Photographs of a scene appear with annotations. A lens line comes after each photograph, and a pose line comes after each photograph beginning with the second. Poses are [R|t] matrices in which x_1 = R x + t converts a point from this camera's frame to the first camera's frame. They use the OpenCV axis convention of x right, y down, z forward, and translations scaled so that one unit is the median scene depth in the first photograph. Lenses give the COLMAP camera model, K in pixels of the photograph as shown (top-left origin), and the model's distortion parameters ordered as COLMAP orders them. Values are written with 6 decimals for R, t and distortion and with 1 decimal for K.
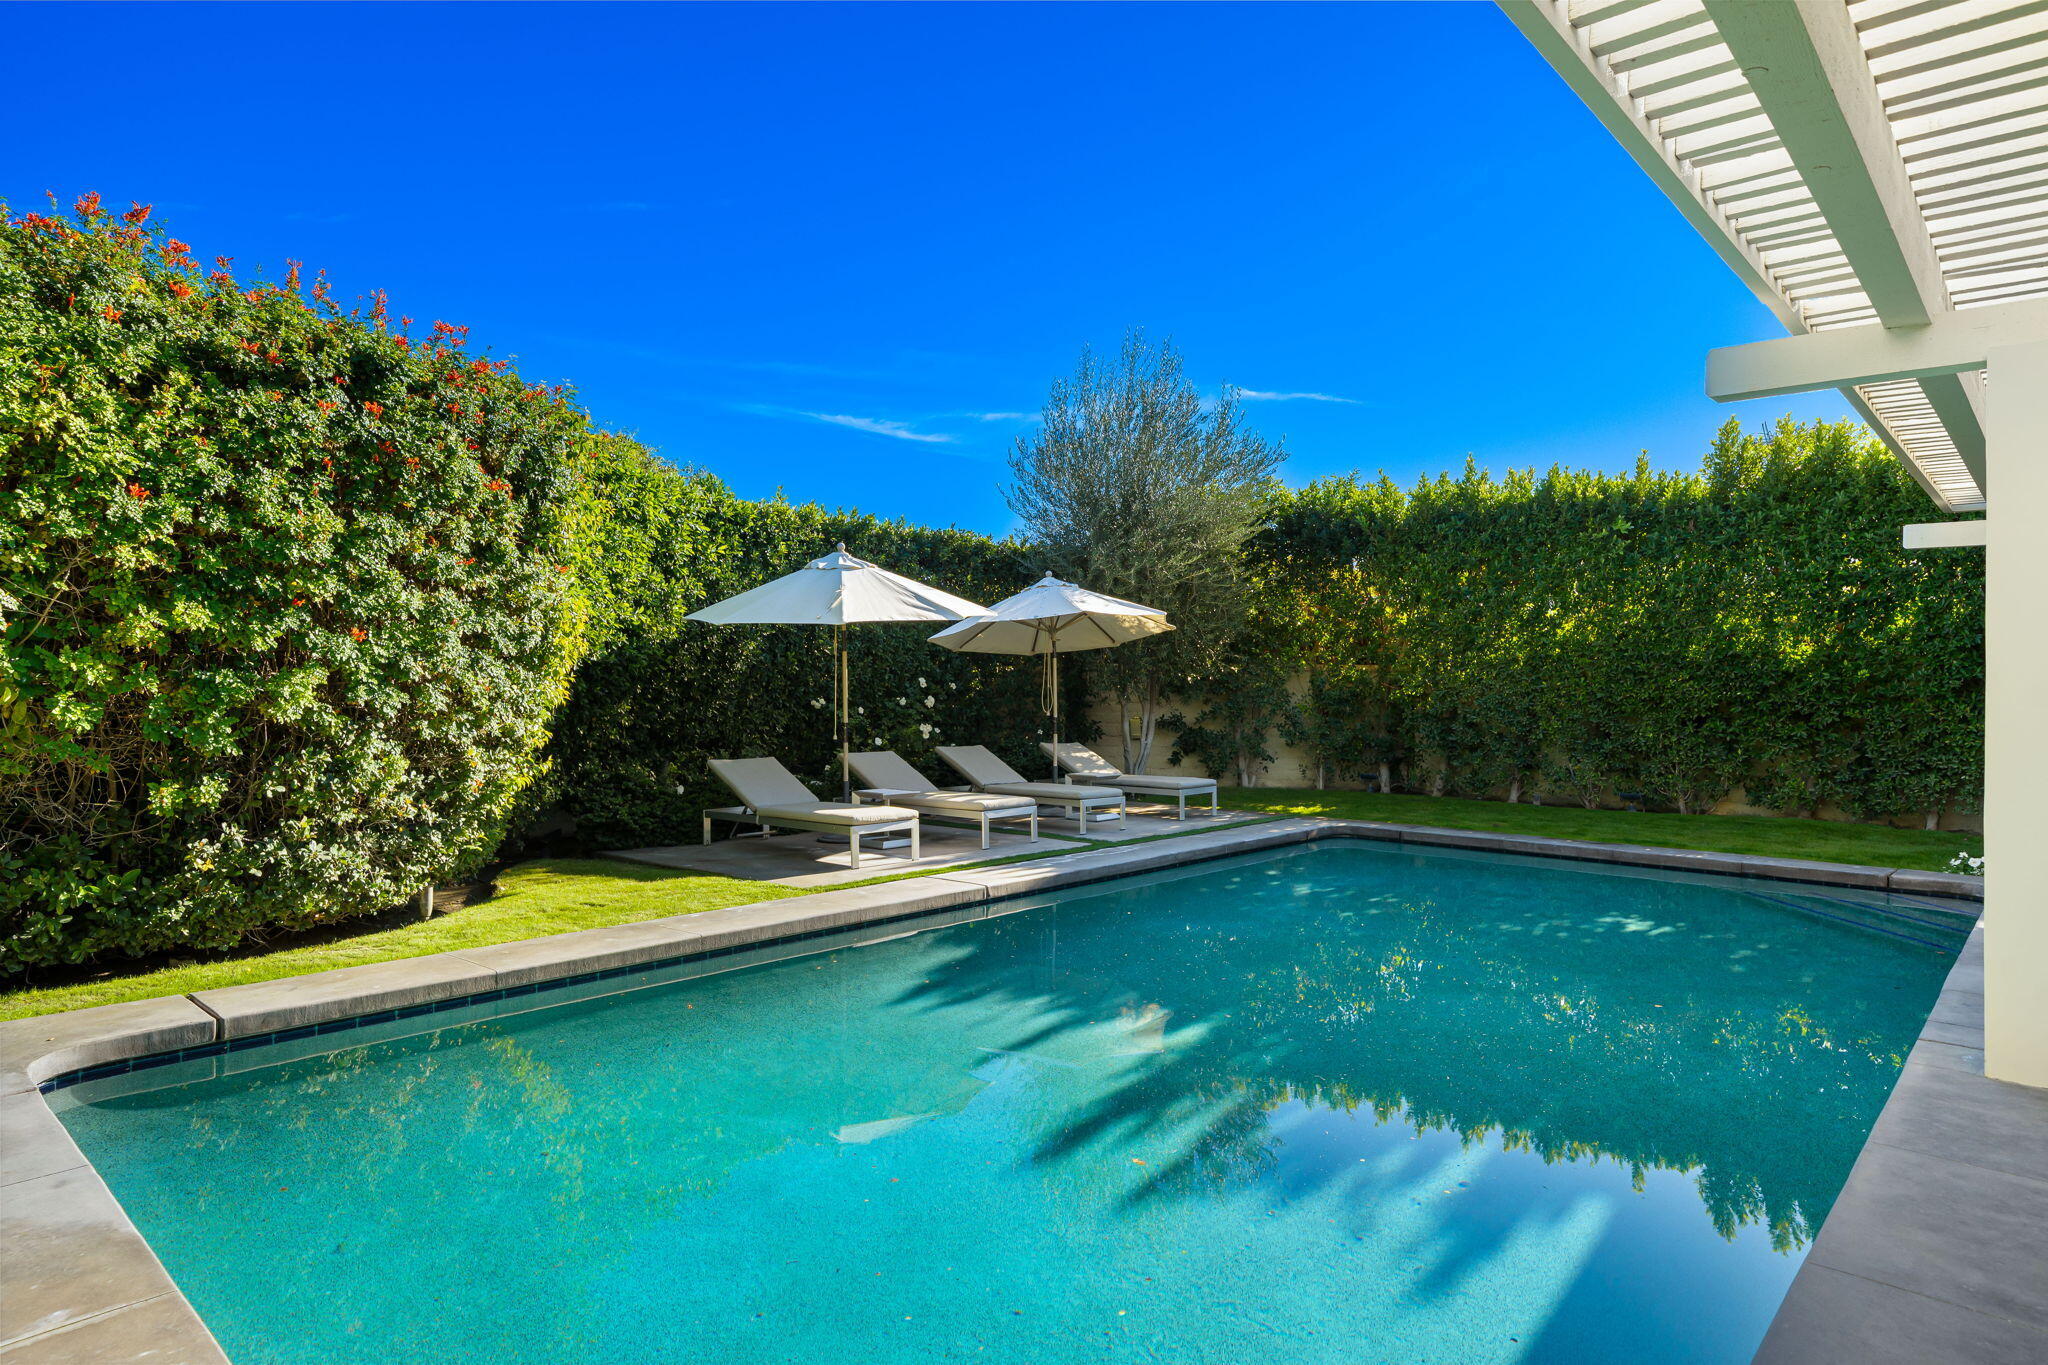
lens RADIAL K [[1180.0, 0, 1005.1], [0, 1180.0, 685.6], [0, 0, 1]] dist [0.013957, -0.002774]
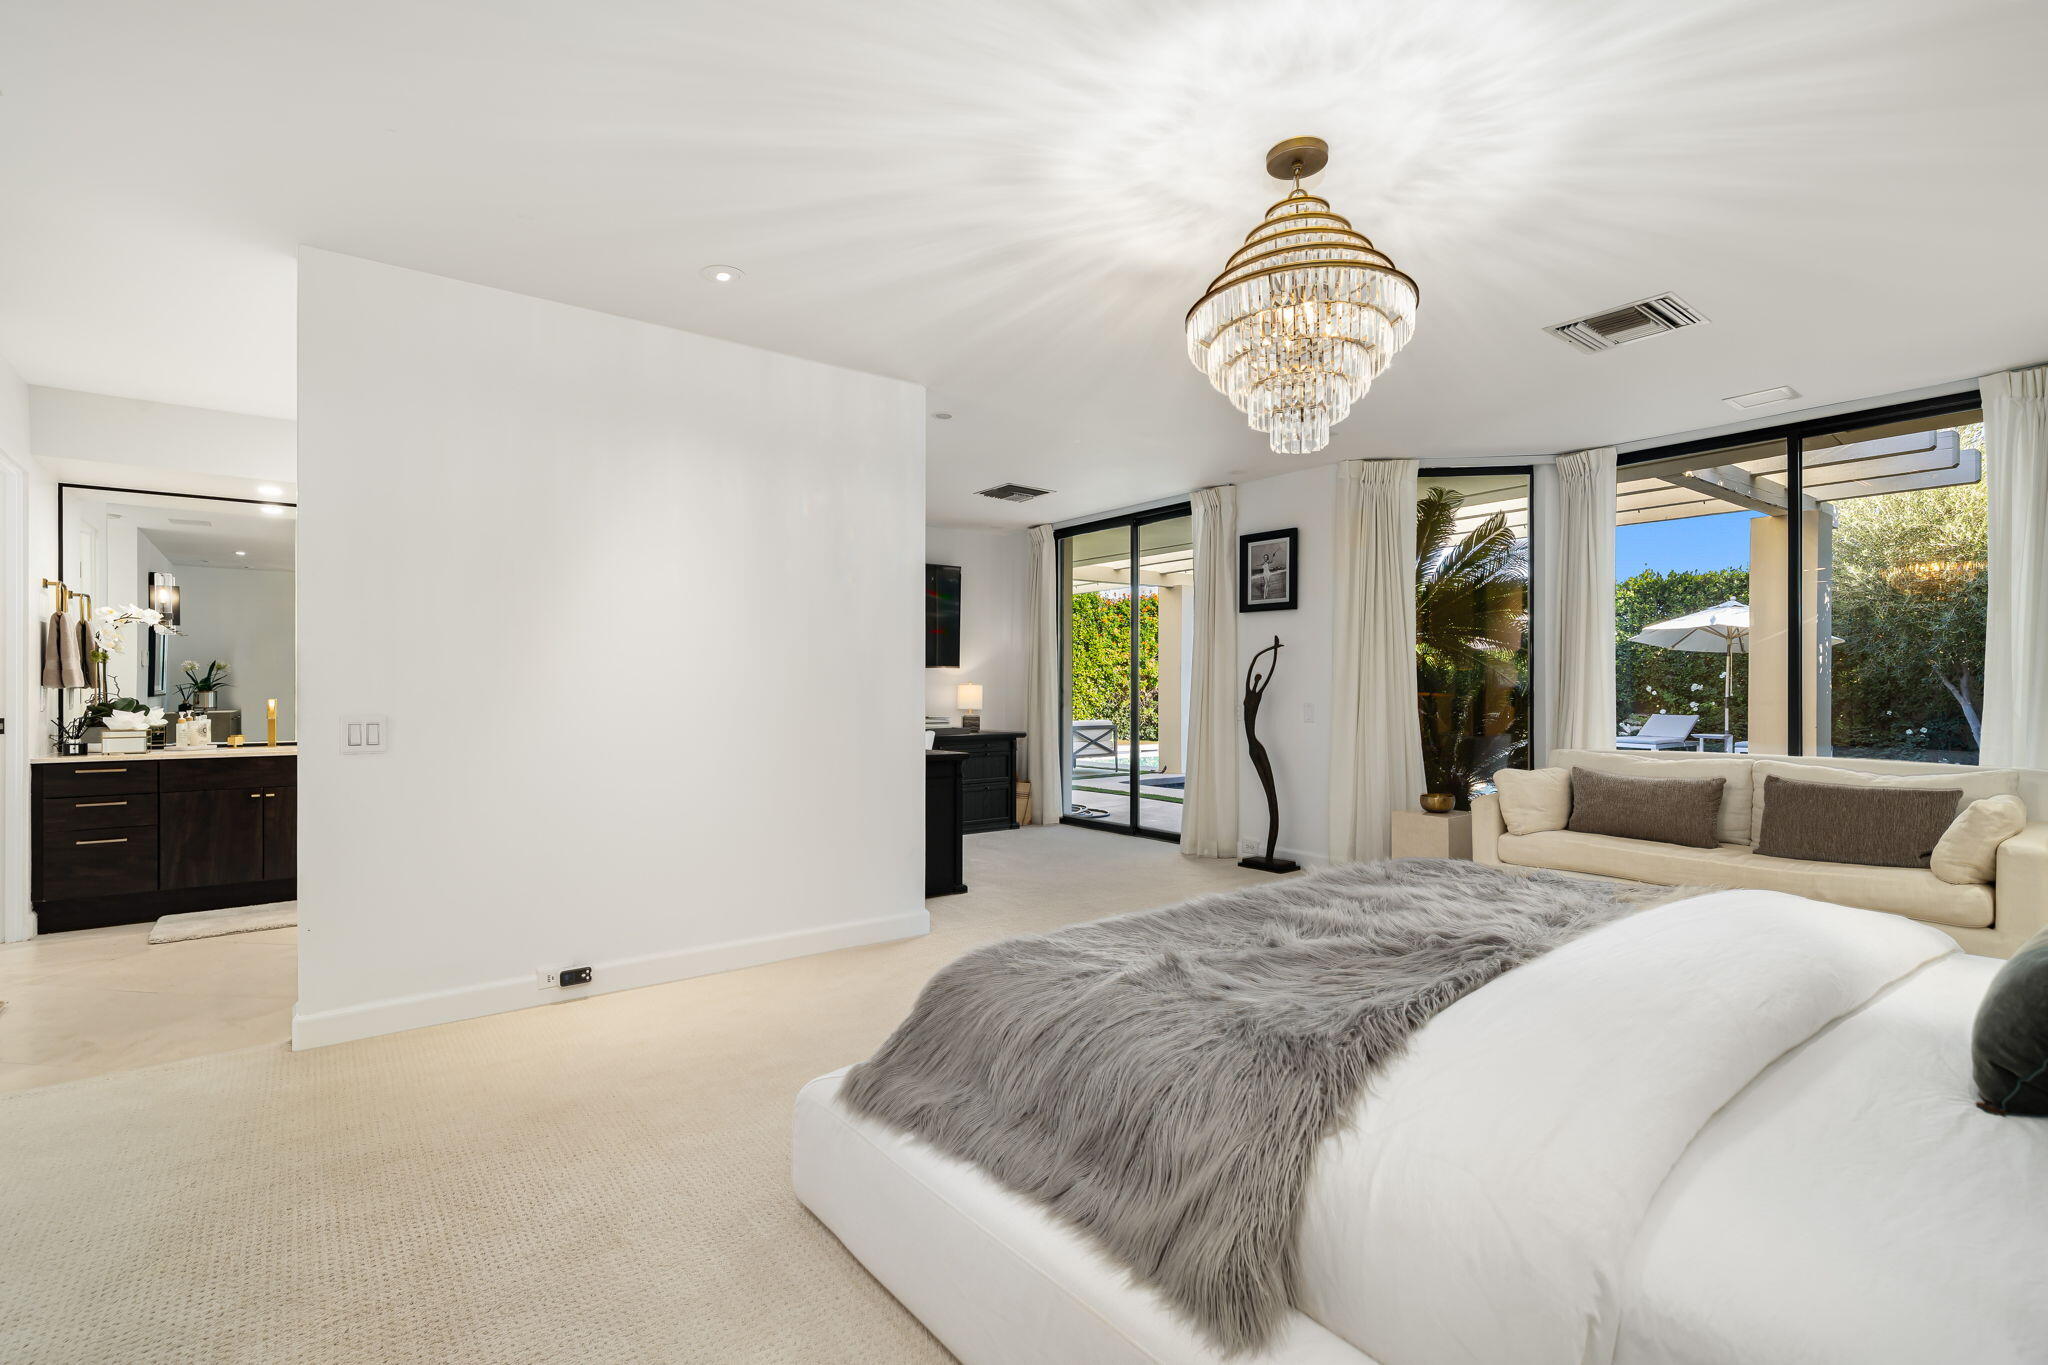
lens RADIAL K [[932.7, 0, 1015.5], [0, 932.7, 692.4], [0, 0, 1]] dist [-0.003869, 0.000470]
pose [[-0.162909, -0.007769, -0.986610, 1.415680], [0.002731, 0.999962, -0.008325, 0.031497], [0.986637, -0.004051, -0.162882, 0.338547]]
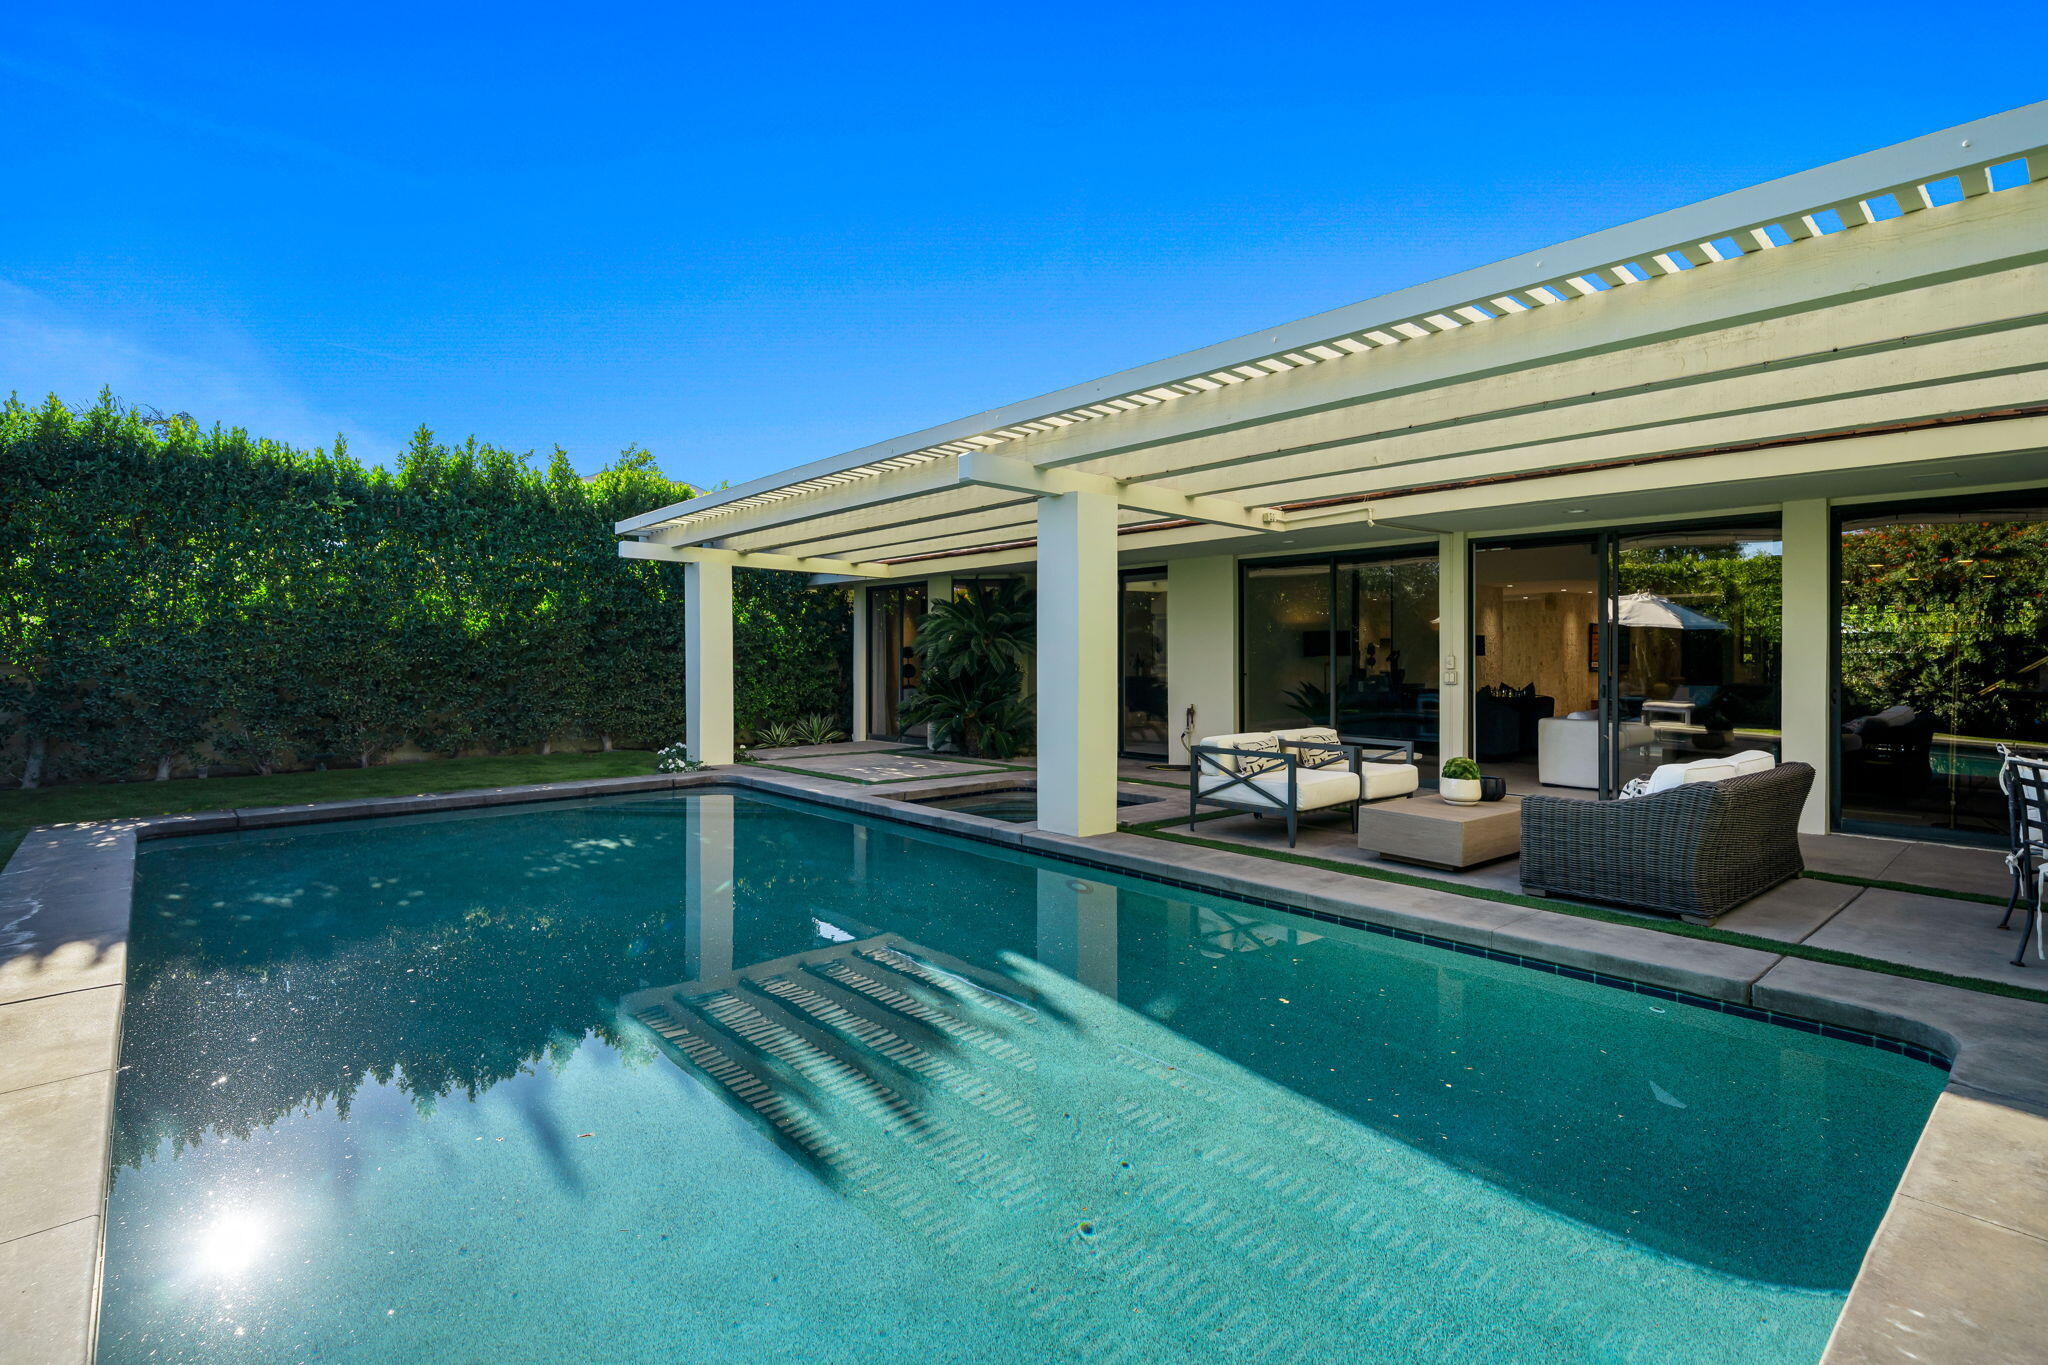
lens RADIAL K [[985.2, 0, 1012.8], [0, 985.2, 663.9], [0, 0, 1]] dist [0.003729, -0.001405]
pose [[0.101085, -0.015493, 0.994757, -0.323601], [0.002115, 0.999880, 0.015358, -0.001817], [-0.994876, 0.000552, 0.101106, 0.331523]]
